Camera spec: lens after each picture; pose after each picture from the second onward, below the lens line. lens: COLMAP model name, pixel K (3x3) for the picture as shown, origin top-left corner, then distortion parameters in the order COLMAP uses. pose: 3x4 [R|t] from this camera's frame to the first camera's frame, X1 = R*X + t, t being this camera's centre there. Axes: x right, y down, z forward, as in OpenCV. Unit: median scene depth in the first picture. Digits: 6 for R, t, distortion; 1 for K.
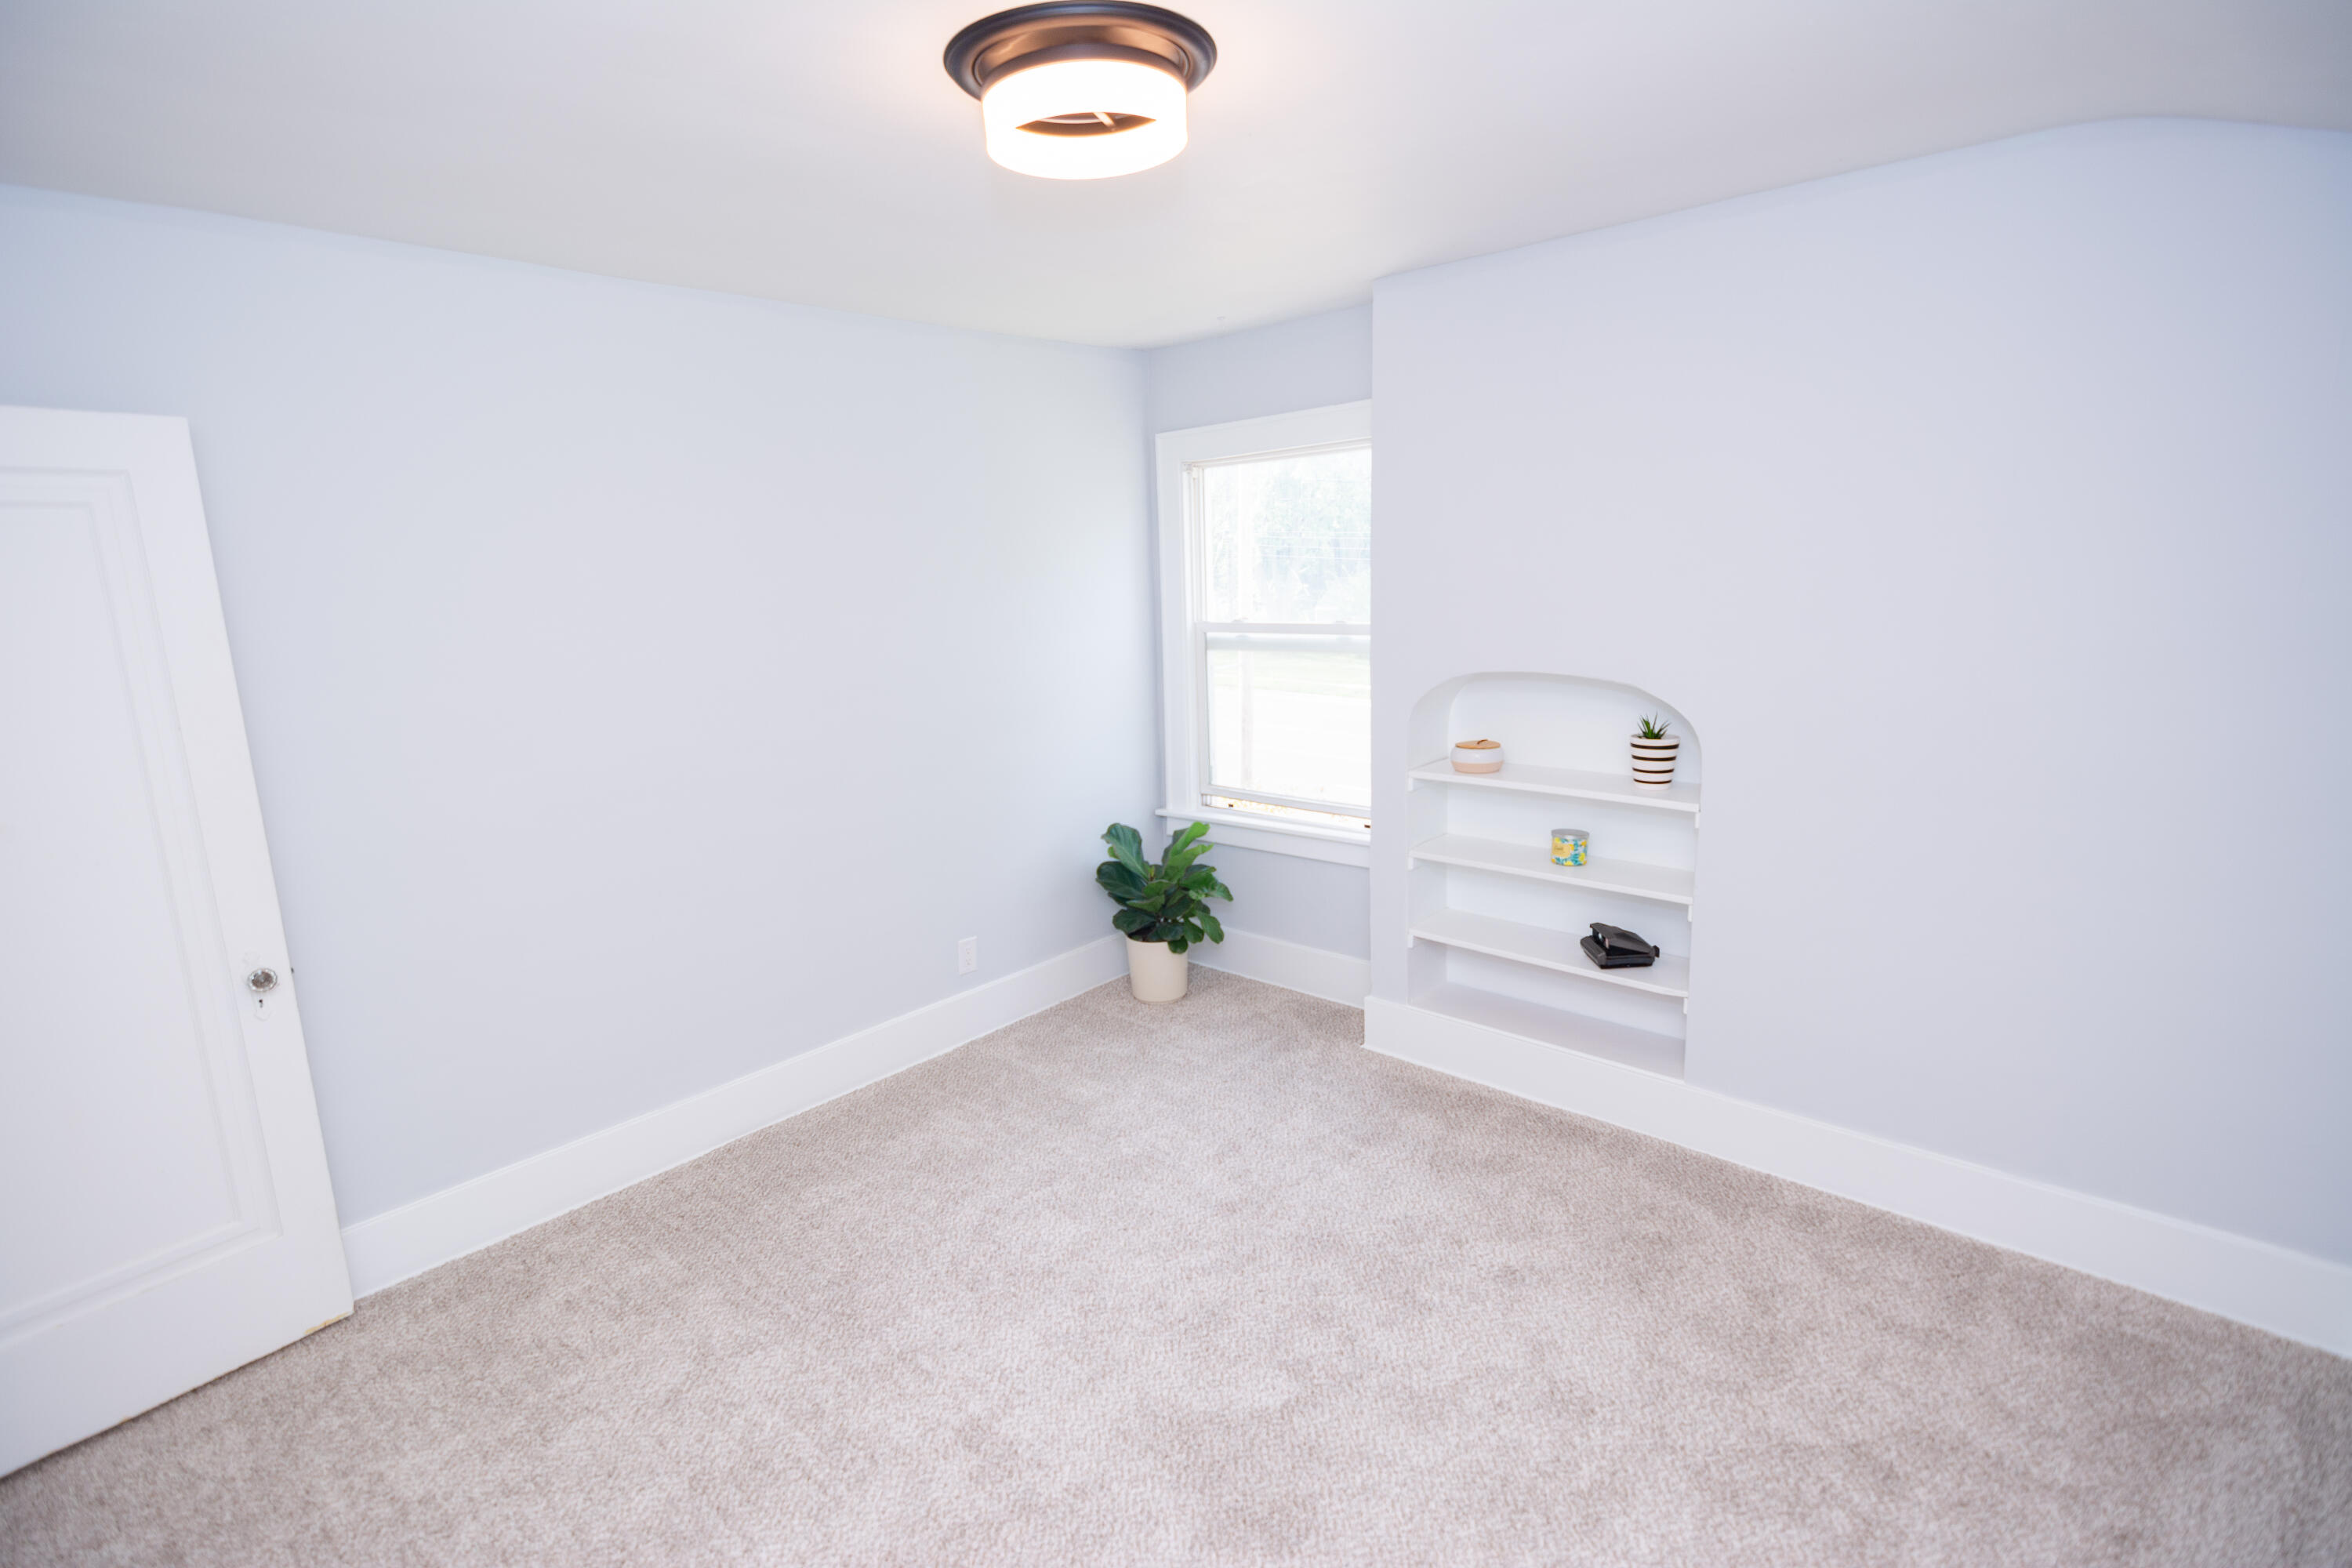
lens RADIAL K [[1142.4, 0, 1163.8], [0, 1142.4, 784.5], [0, 0, 1]] dist [0.022748, -0.014249]
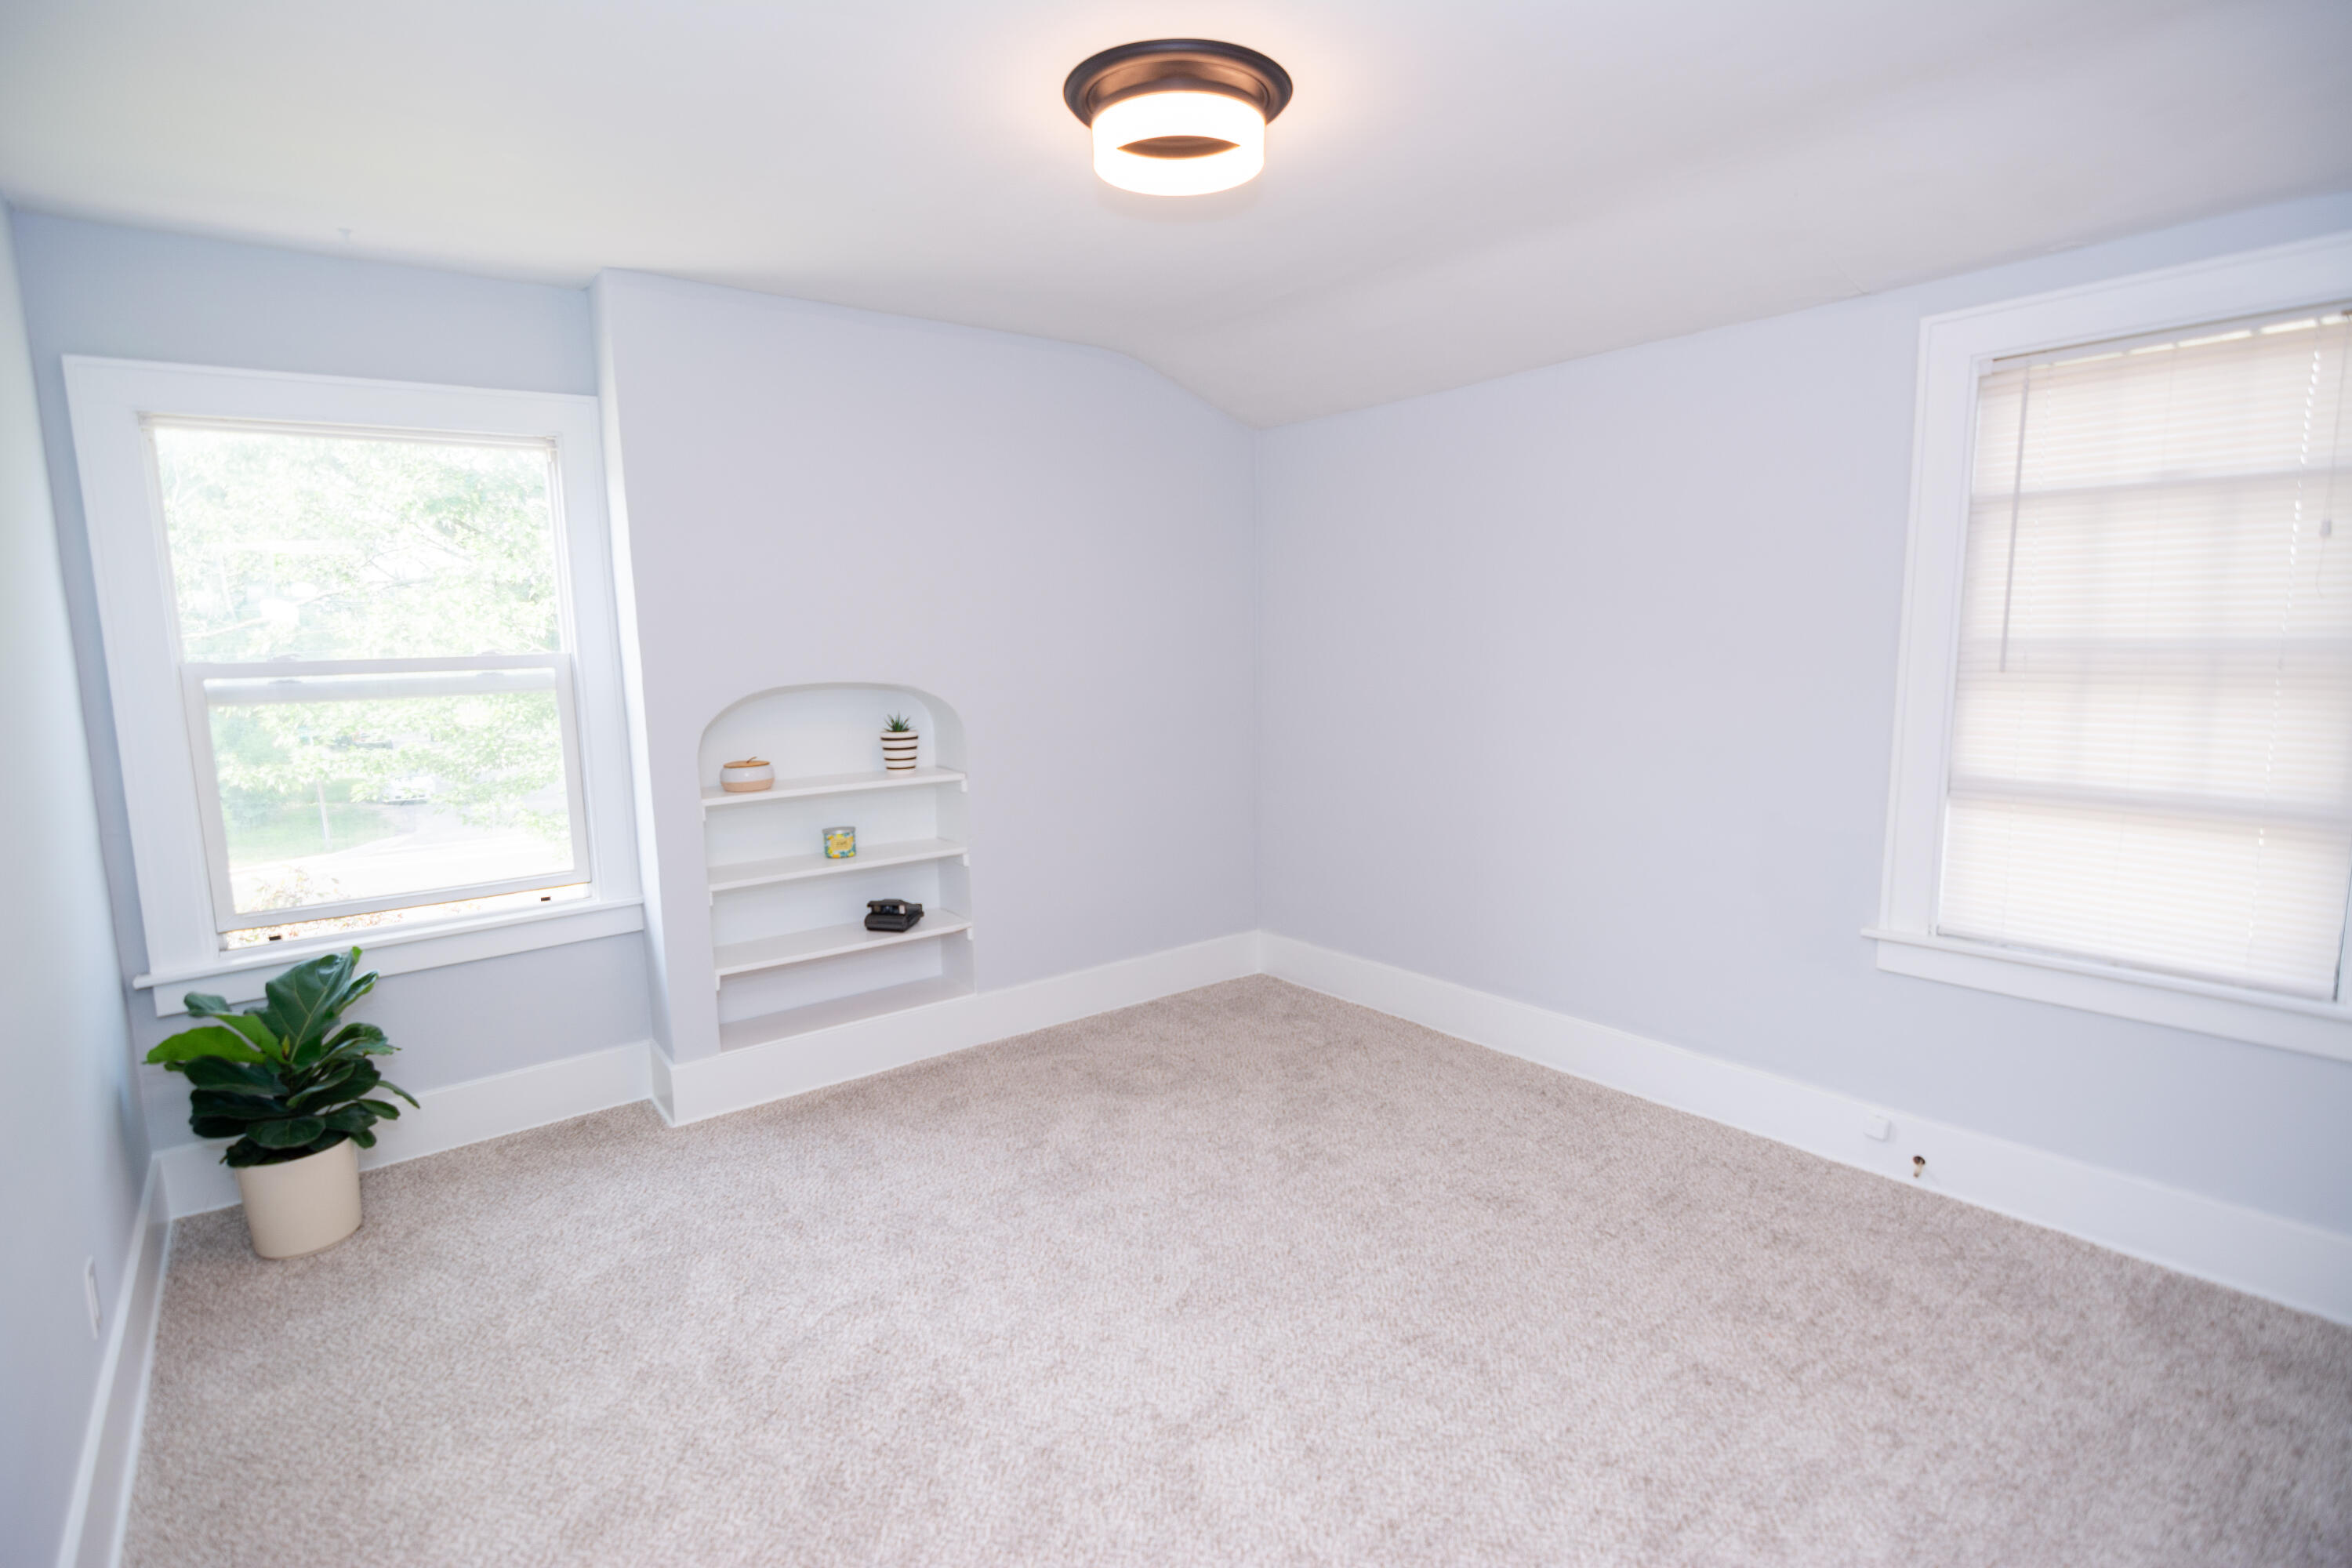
lens RADIAL K [[1142.4, 0, 1163.8], [0, 1142.4, 784.5], [0, 0, 1]] dist [0.022748, -0.014249]
pose [[0.157235, -0.100562, 0.982428, -0.688758], [0.204513, 0.976552, 0.067228, -0.010654], [-0.966153, 0.190349, 0.174114, 0.495262]]
